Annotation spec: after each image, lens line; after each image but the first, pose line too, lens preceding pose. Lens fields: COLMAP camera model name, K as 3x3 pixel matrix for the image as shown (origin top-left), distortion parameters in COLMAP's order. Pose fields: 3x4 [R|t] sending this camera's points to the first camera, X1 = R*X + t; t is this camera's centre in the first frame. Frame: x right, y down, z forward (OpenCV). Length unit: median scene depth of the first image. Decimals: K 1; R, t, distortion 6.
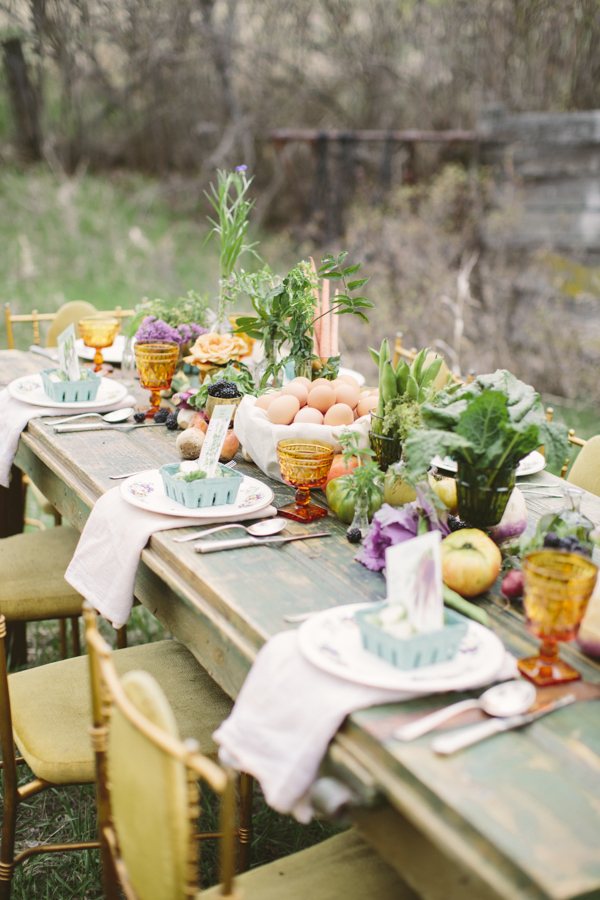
lens RADIAL K [[1285.0, 0, 299.4], [0, 1285.0, 435.9], [0, 0, 1]] dist [-0.153669, 0.011910]
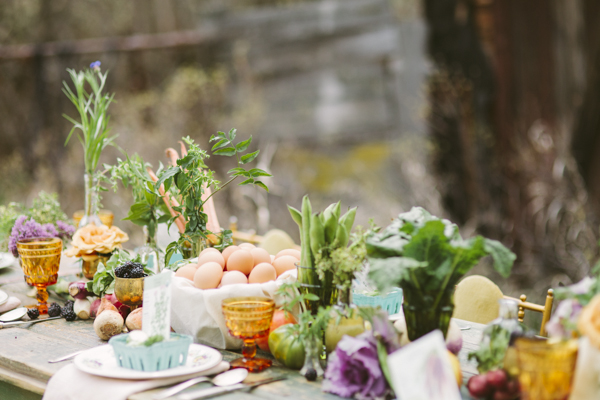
lens RADIAL K [[1416.6, 0, 300.0], [0, 1416.6, 200.0], [0, 0, 1]] dist [-0.090946, -0.062639]
pose [[0.966716, -0.103795, 0.233851, -0.209450], [0.132477, 0.985014, -0.110443, 0.057719], [-0.218883, 0.137747, 0.965979, -0.155095]]
